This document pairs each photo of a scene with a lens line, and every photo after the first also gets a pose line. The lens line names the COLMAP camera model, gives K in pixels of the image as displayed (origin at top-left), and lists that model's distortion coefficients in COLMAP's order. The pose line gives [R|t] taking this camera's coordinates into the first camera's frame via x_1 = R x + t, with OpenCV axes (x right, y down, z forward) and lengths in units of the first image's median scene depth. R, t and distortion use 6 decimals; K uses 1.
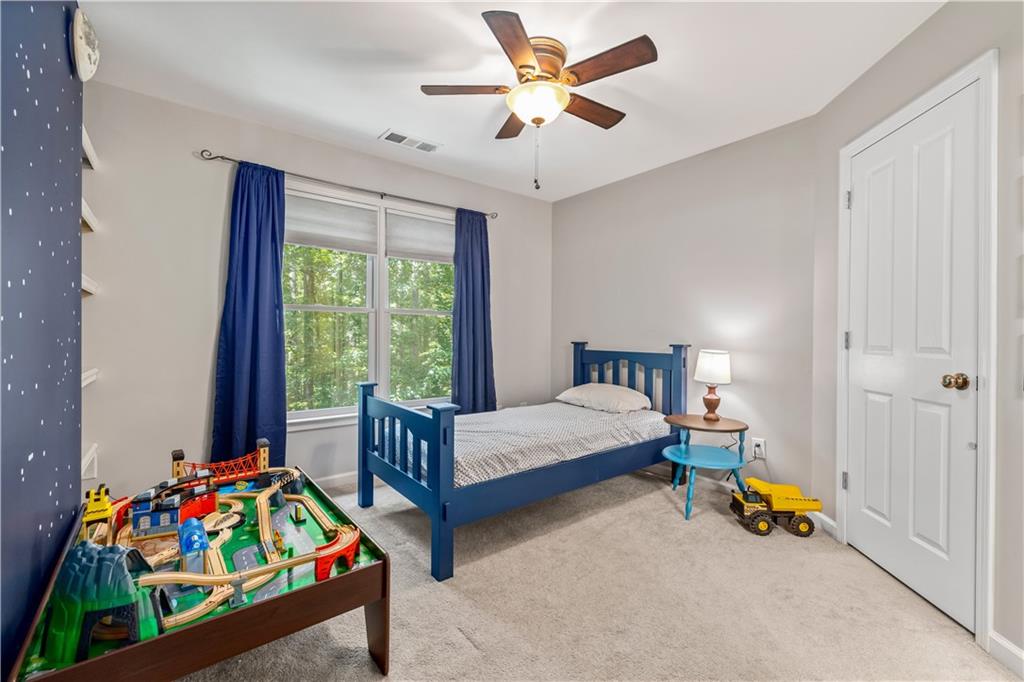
lens RADIAL K [[429.3, 0, 509.4], [0, 429.3, 337.1], [0, 0, 1]] dist [-0.003249, 0.000334]
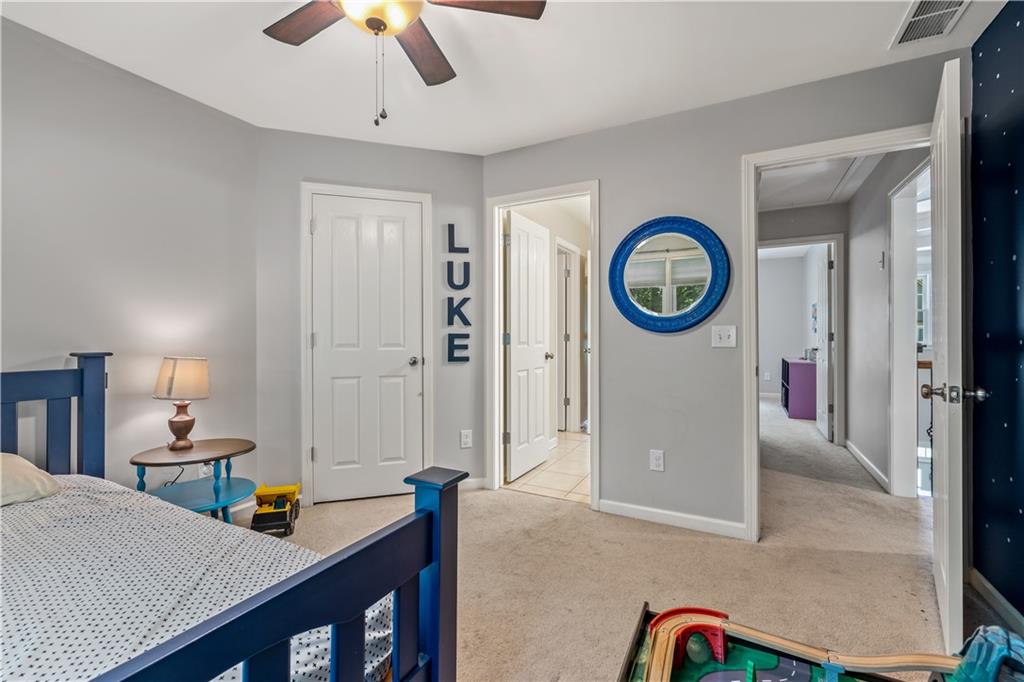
lens RADIAL K [[429.3, 0, 508.9], [0, 429.3, 335.2], [0, 0, 1]] dist [-0.003249, 0.000334]
pose [[-0.394059, -0.000594, 0.919085, -0.560247], [0.007319, 0.999966, 0.003785, -0.008442], [-0.919056, 0.008219, -0.394041, 0.940979]]
